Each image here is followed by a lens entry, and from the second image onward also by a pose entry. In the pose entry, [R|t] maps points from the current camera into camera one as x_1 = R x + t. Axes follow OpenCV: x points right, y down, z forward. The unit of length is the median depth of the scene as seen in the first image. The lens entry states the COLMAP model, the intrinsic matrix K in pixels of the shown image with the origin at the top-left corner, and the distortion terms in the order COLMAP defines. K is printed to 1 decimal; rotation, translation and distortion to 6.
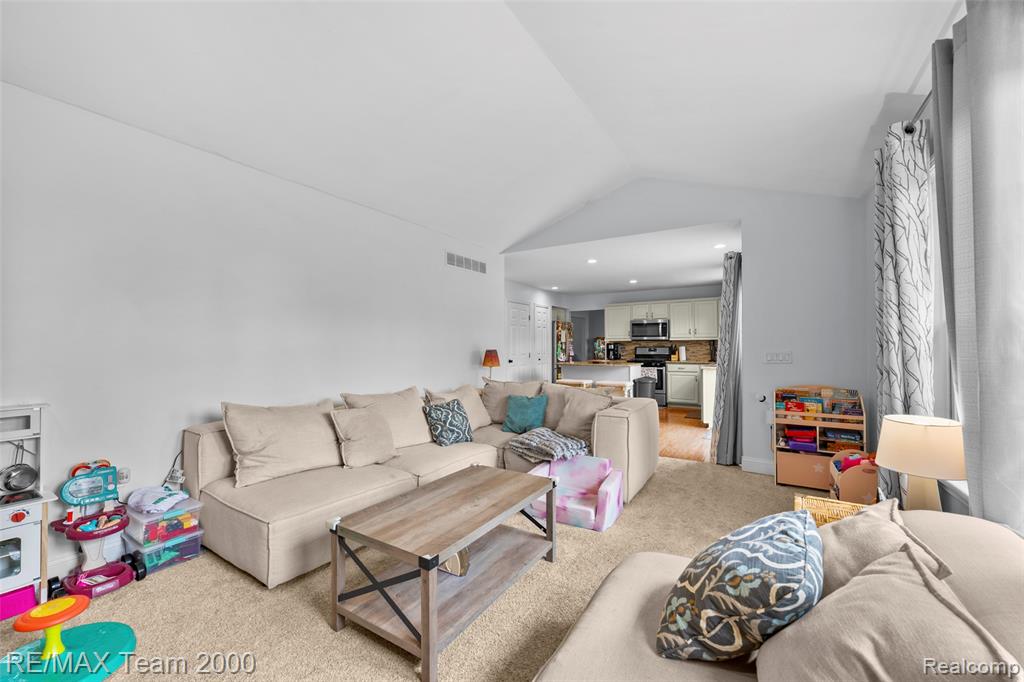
lens RADIAL K [[406.6, 0, 507.1], [0, 406.6, 327.0], [0, 0, 1]] dist [-0.000062, 0.000224]
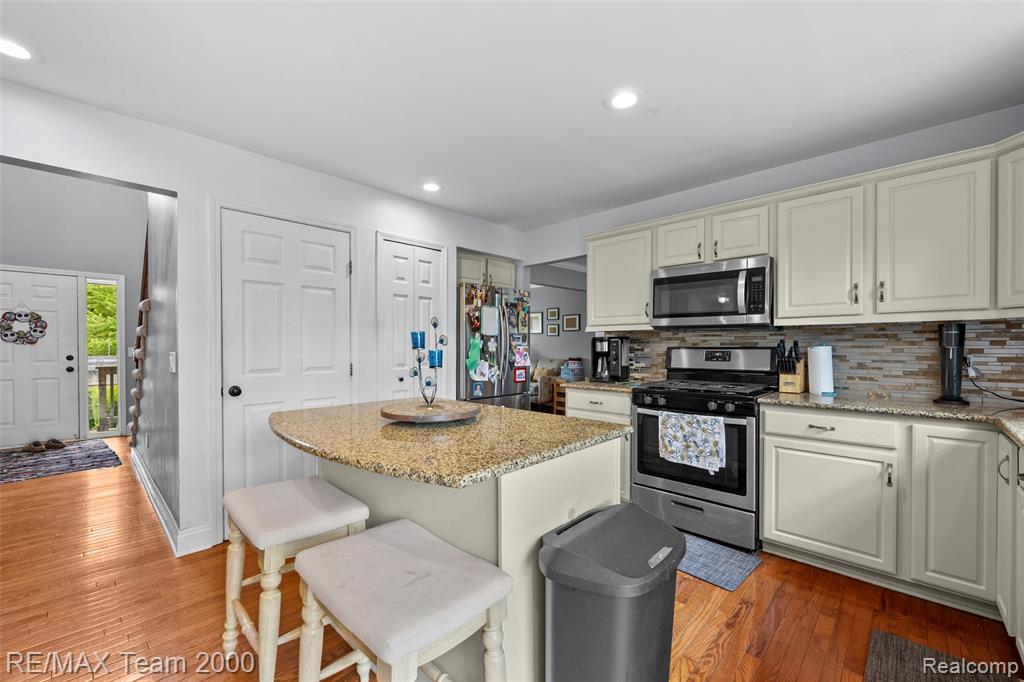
lens RADIAL K [[414.6, 0, 512.0], [0, 414.6, 341.0], [0, 0, 1]] dist [-0.001229, -0.000141]
pose [[0.981302, -0.004062, -0.192434, 0.263189], [0.012685, 0.998969, 0.043598, 0.027425], [0.192058, -0.045224, 0.980341, 0.649388]]
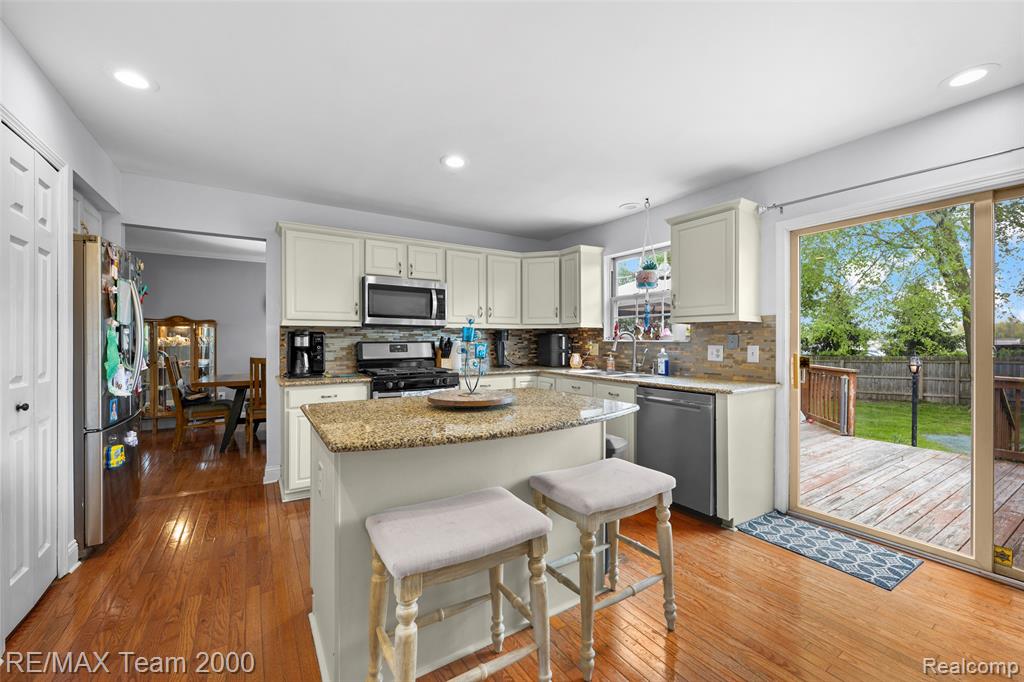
lens RADIAL K [[406.6, 0, 507.1], [0, 406.6, 327.0], [0, 0, 1]] dist [-0.000062, 0.000224]
pose [[0.423974, 0.027669, 0.905251, 0.003904], [-0.049071, 0.998767, -0.007545, 0.031369], [-0.904344, -0.041223, 0.424809, 0.722581]]
